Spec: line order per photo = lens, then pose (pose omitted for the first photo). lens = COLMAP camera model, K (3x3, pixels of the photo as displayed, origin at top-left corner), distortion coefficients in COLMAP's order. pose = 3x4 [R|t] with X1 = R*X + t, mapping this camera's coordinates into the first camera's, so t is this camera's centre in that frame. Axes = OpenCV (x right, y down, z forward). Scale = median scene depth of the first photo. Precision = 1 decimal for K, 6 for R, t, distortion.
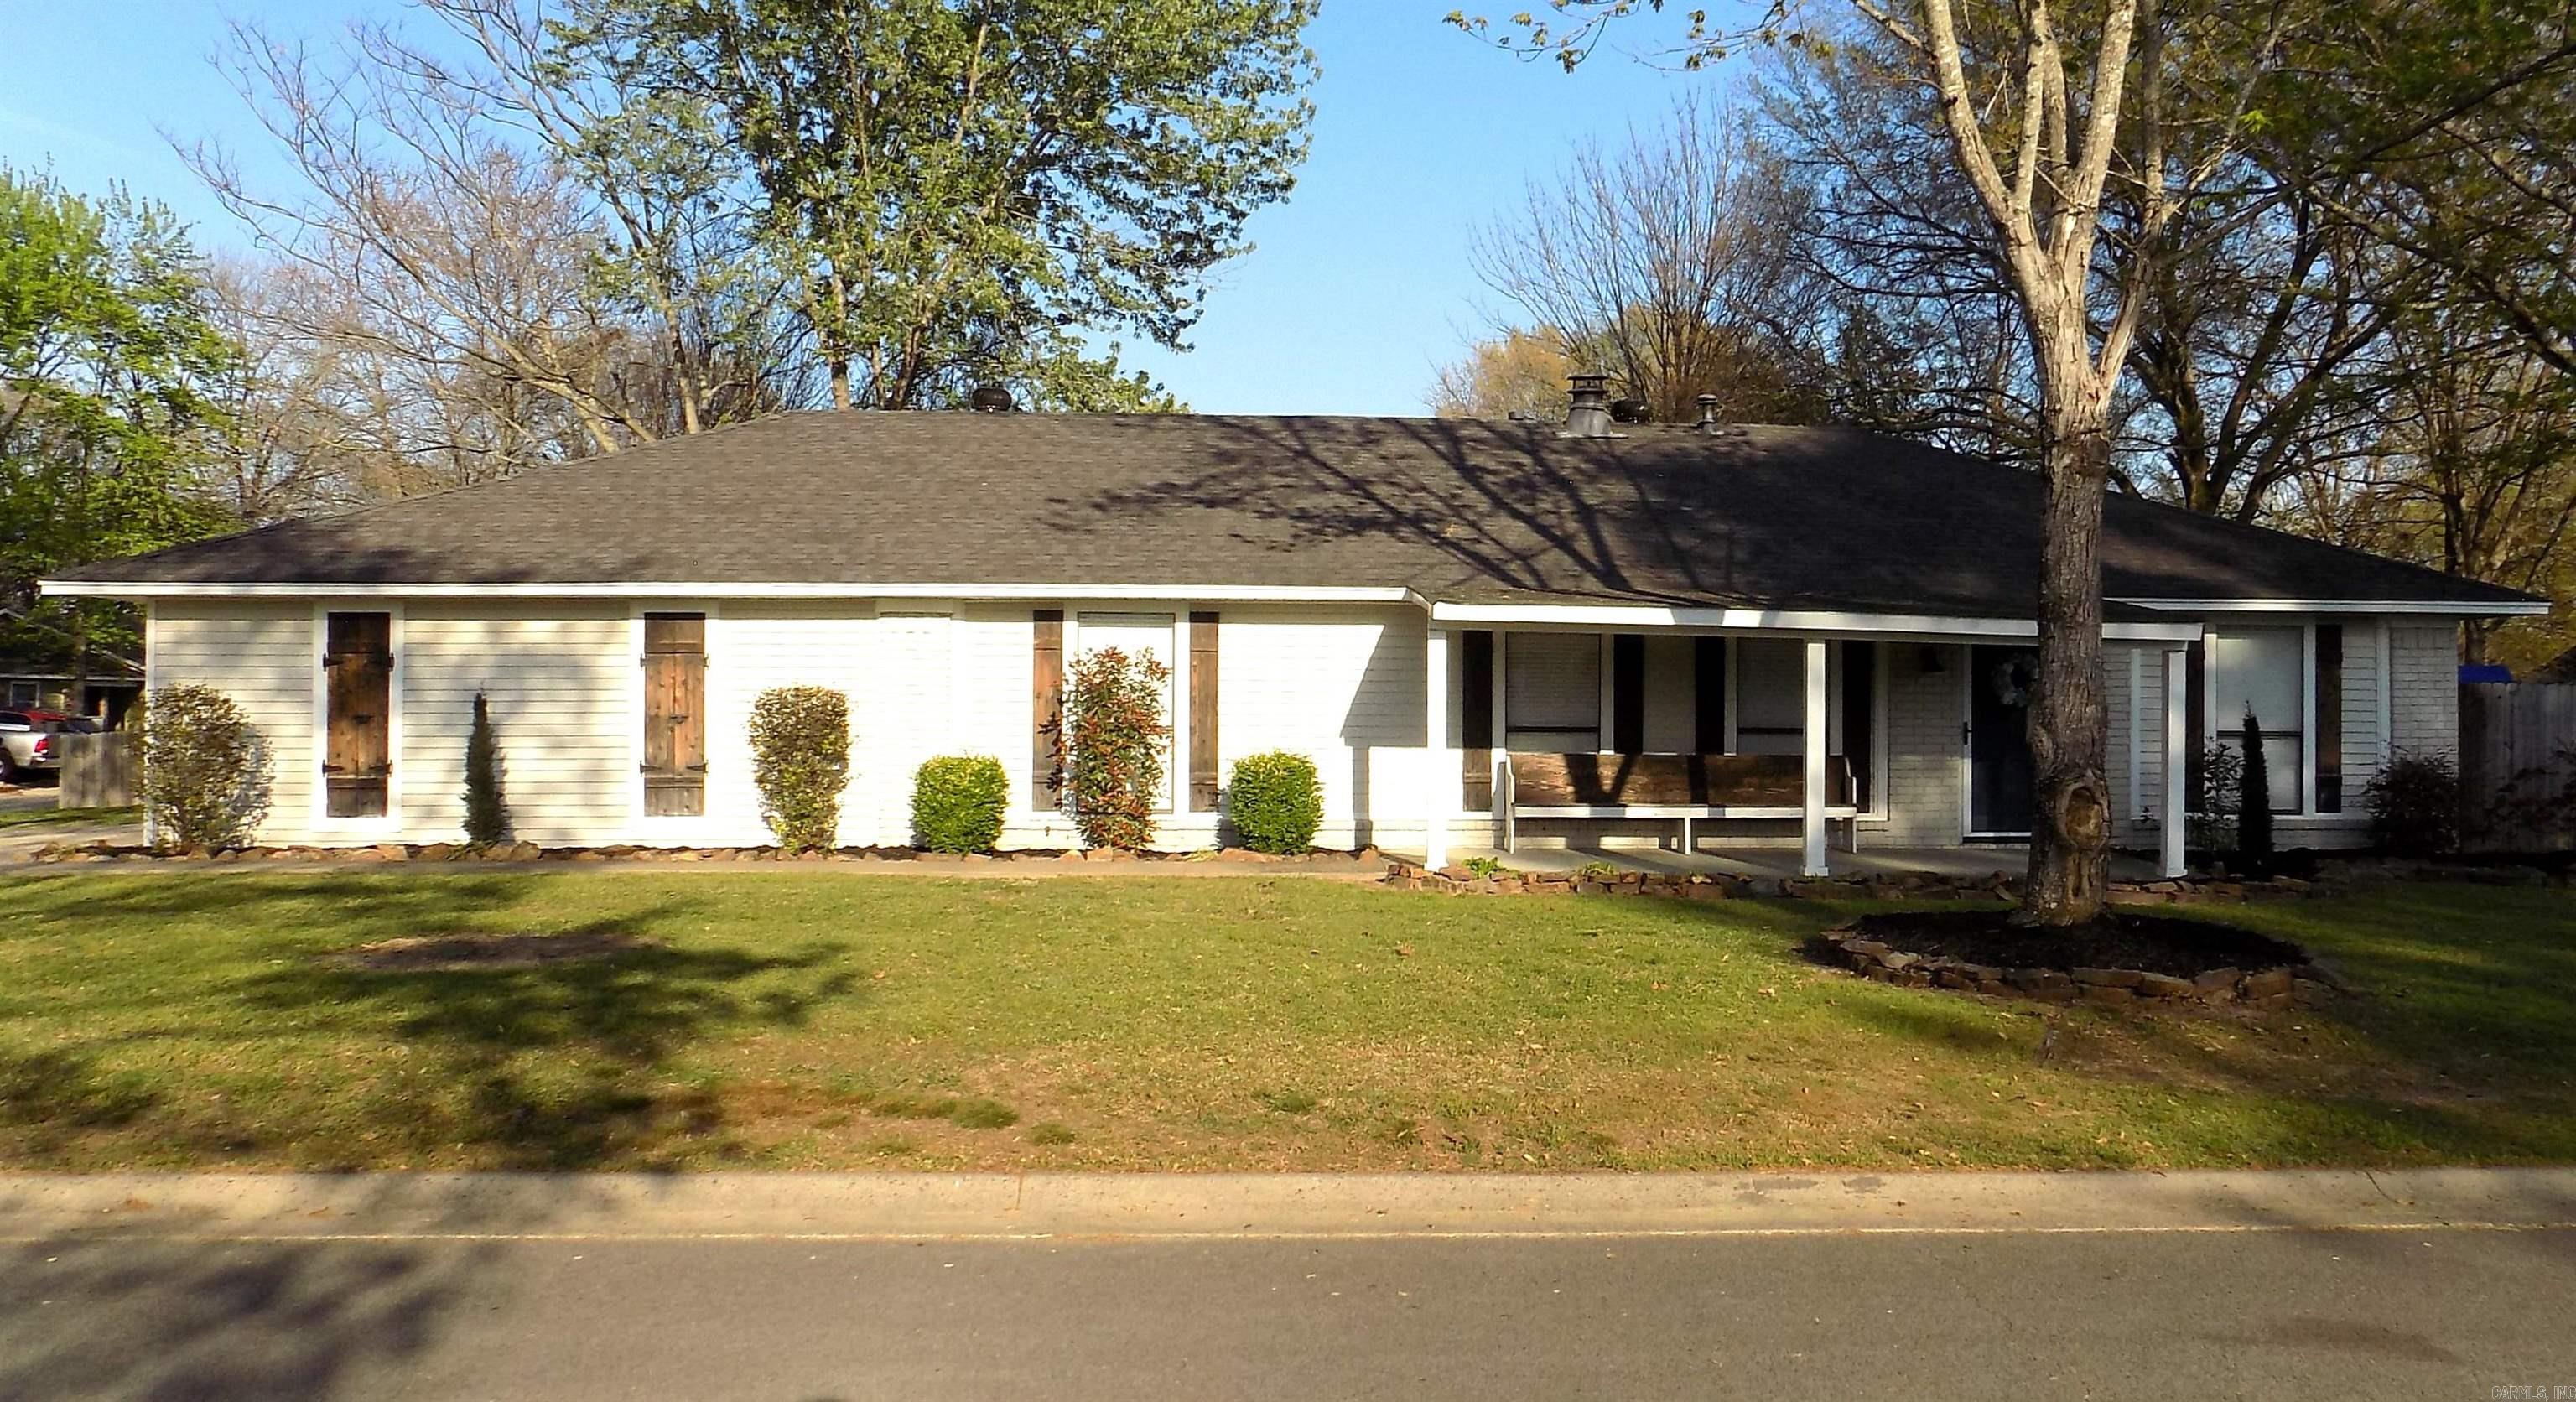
lens RADIAL K [[1658.7, 0, 1294.1], [0, 1658.7, 711.2], [0, 0, 1]] dist [-0.031675, -0.000809]
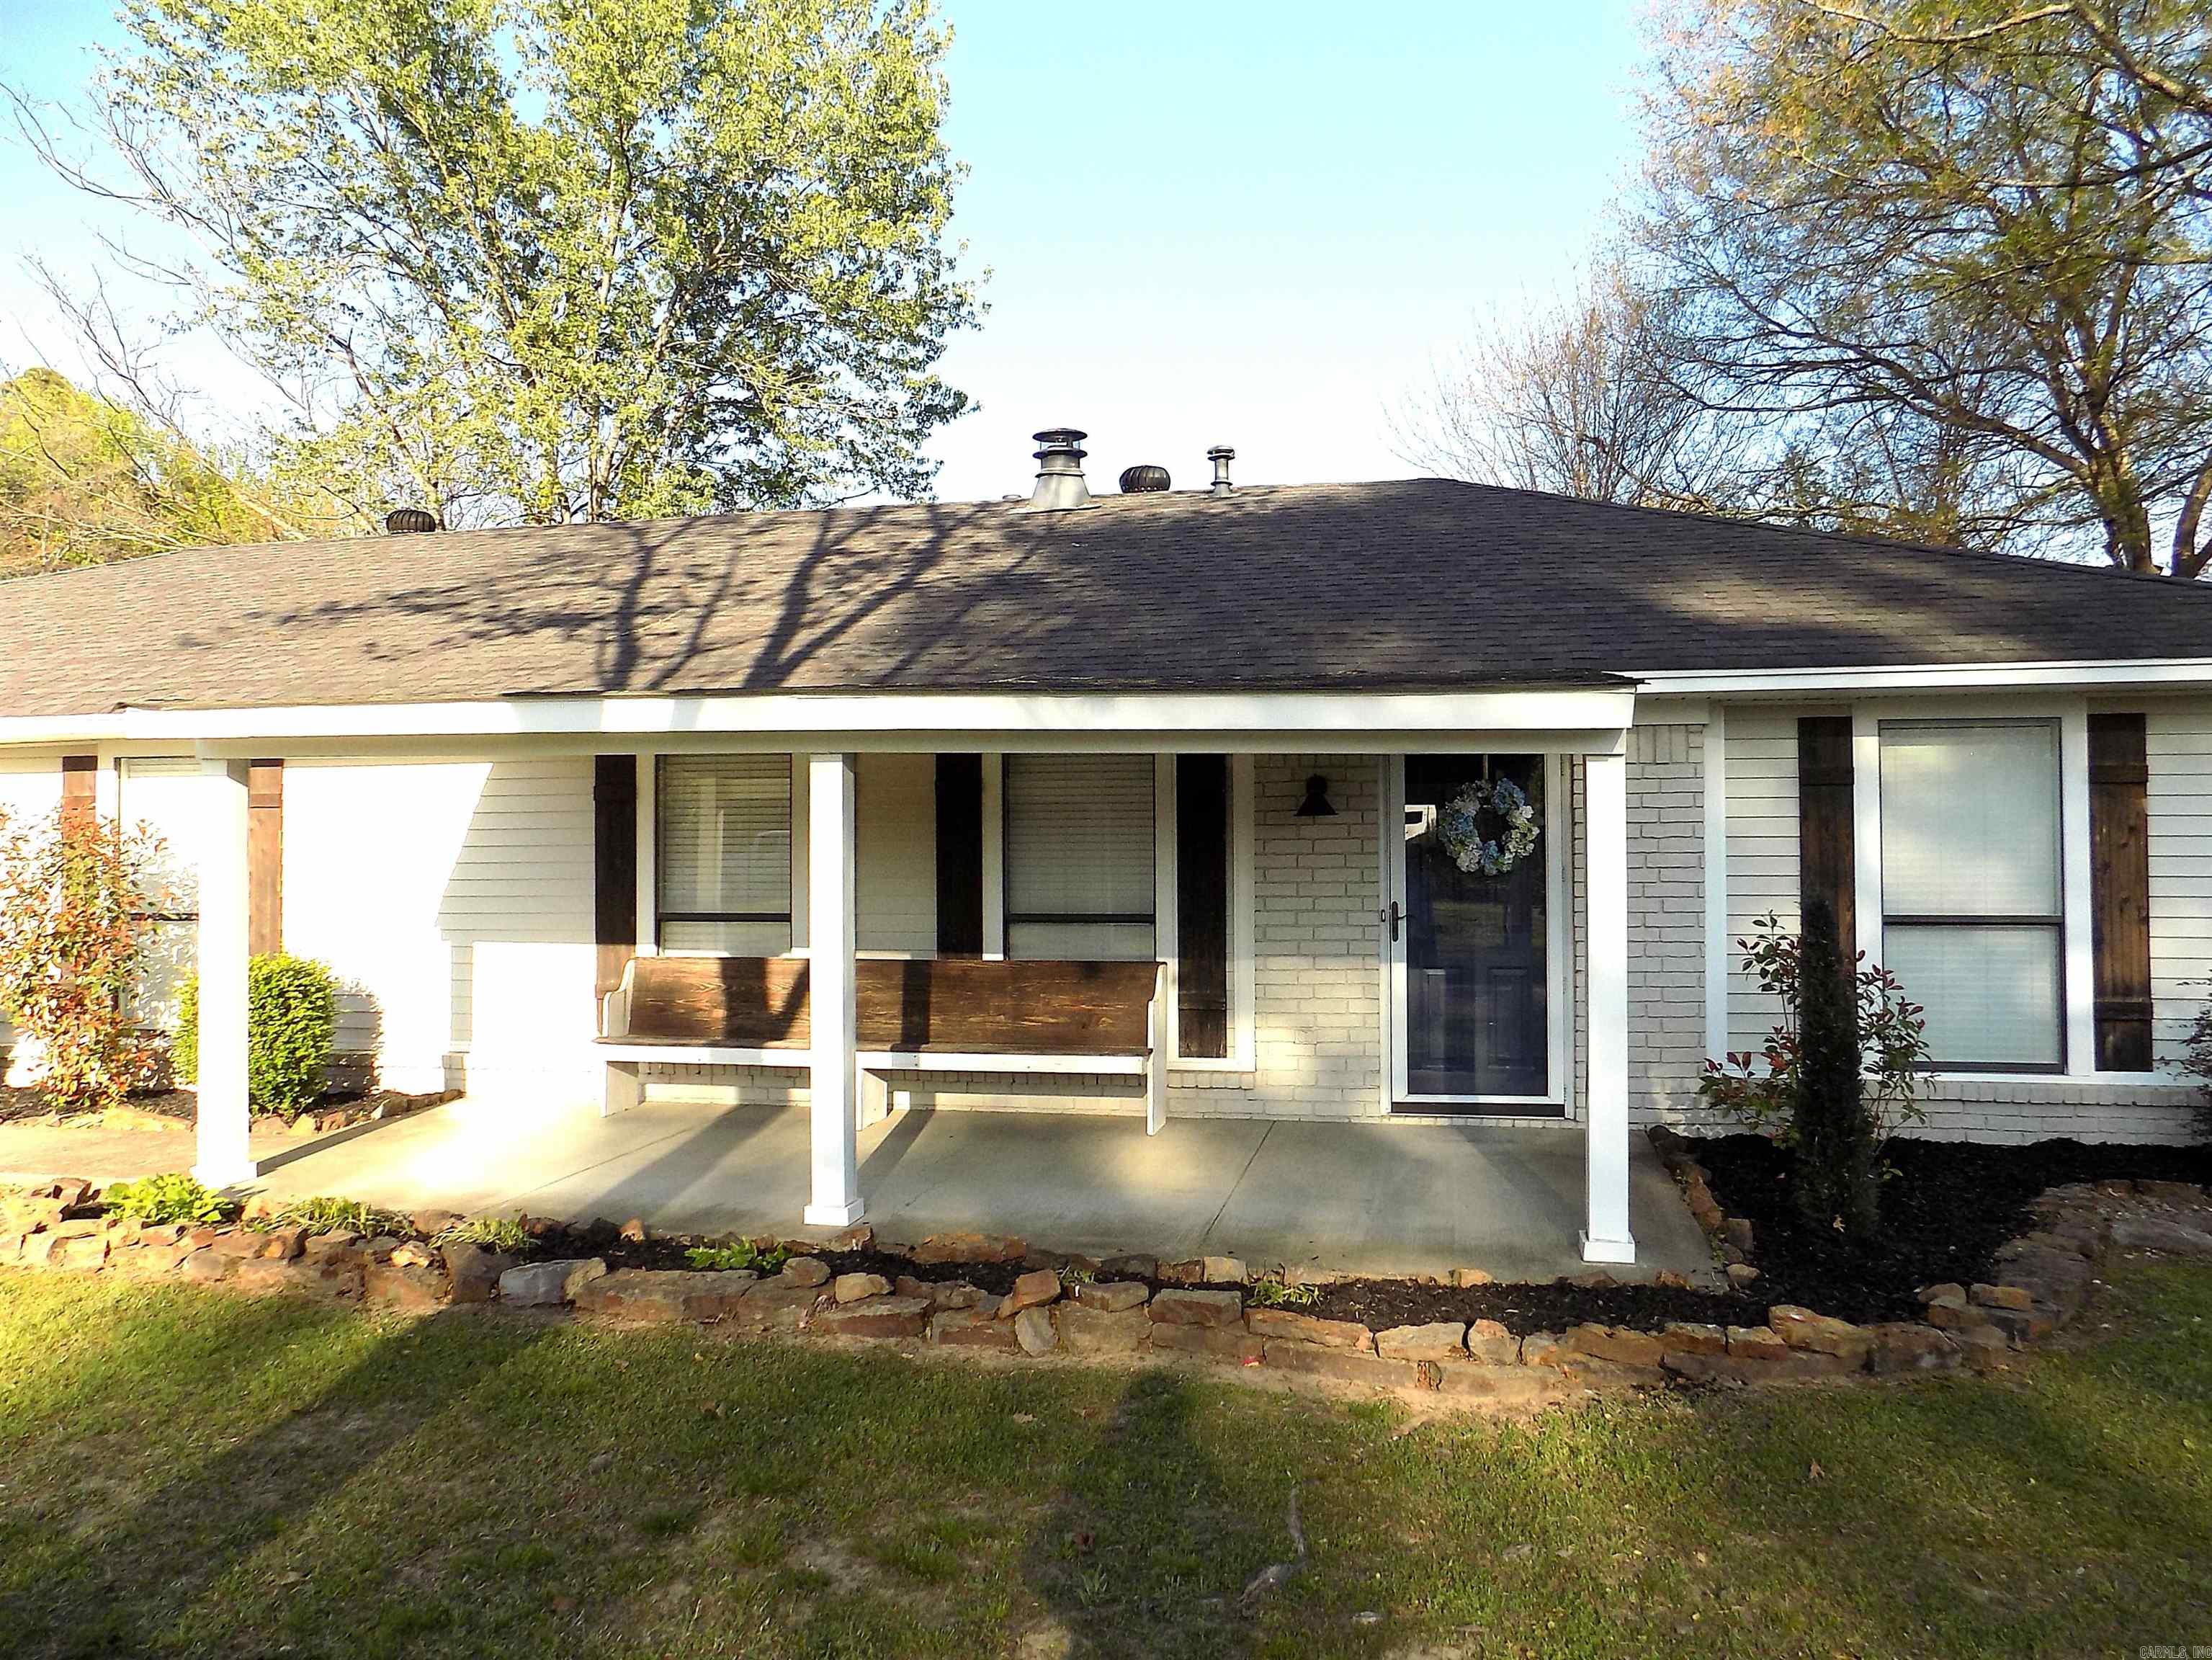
lens RADIAL K [[1525.9, 0, 1103.8], [0, 1525.9, 852.3], [0, 0, 1]] dist [-0.045903, 0.027014]
pose [[0.971526, -0.013315, -0.236560, 0.436107], [0.007678, 0.999665, -0.024737, 0.001488], [0.236810, 0.022216, 0.971302, 0.462915]]
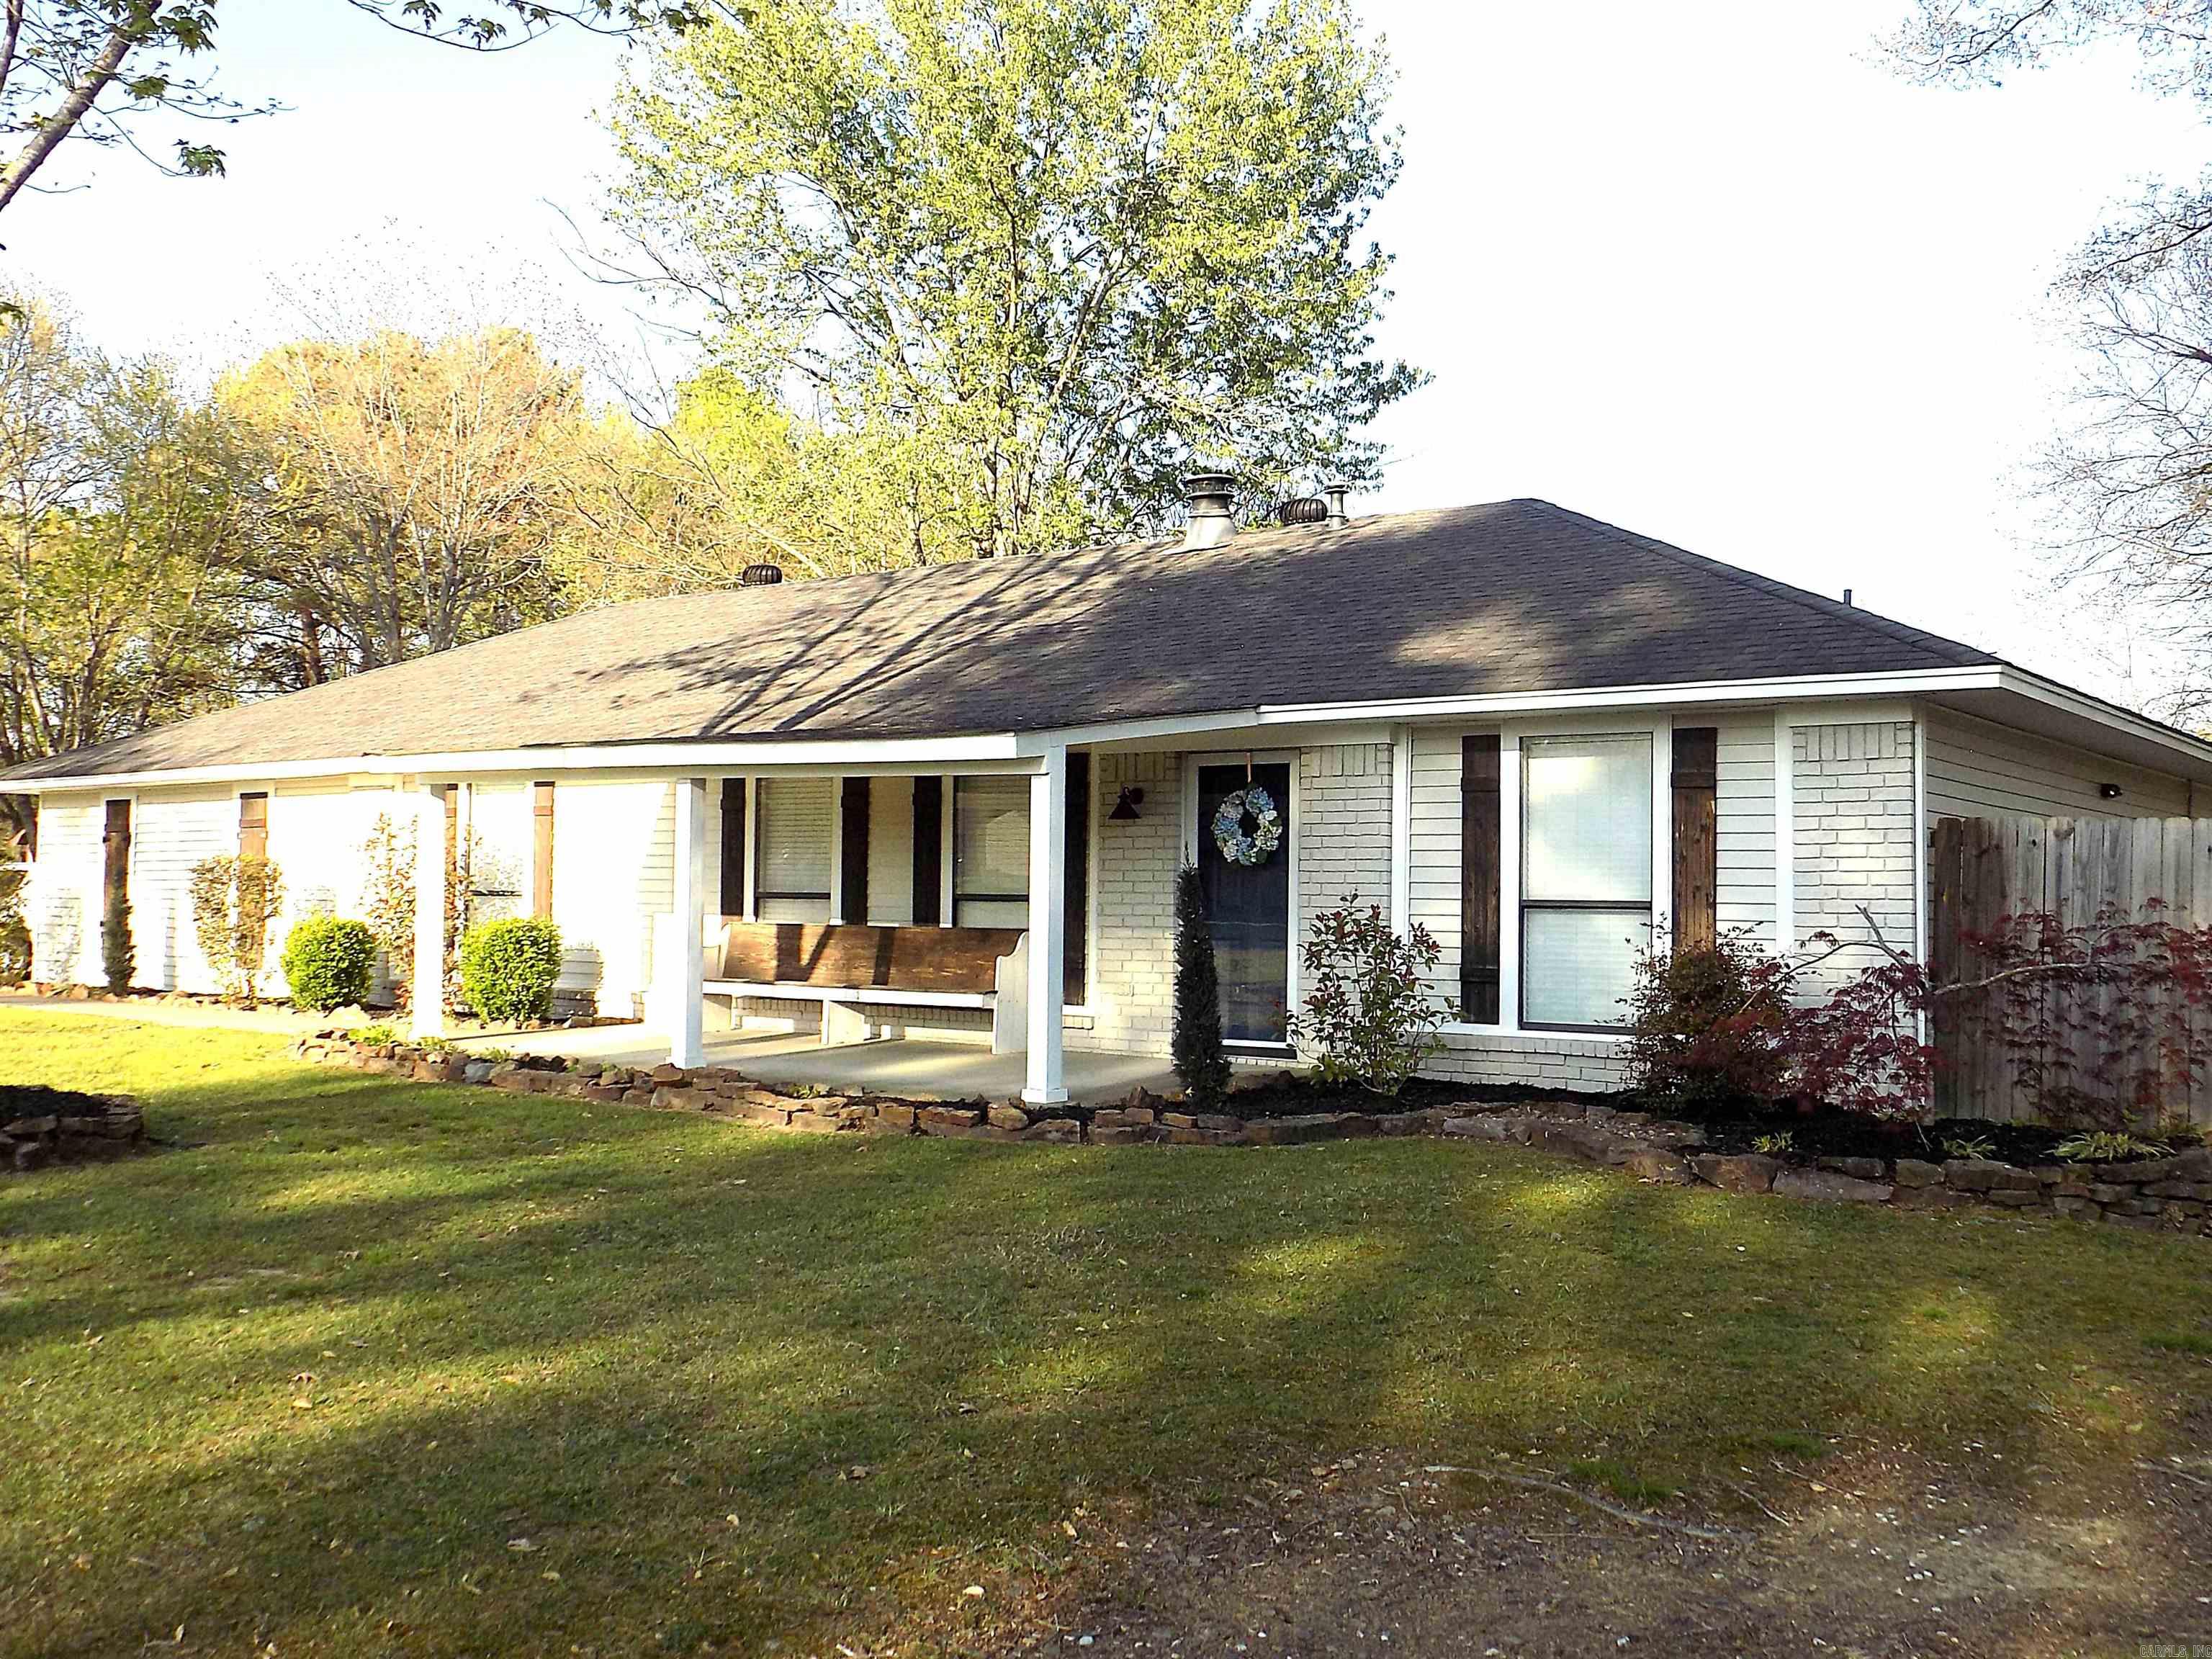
lens RADIAL K [[2035.4, 0, 1104.6], [0, 2035.4, 817.2], [0, 0, 1]] dist [-0.009166, 0.000000]
pose [[0.775788, -0.024089, -0.630534, 0.954770], [-0.014789, 0.998302, -0.056334, 0.027519], [0.630820, 0.053029, 0.774115, 0.274929]]
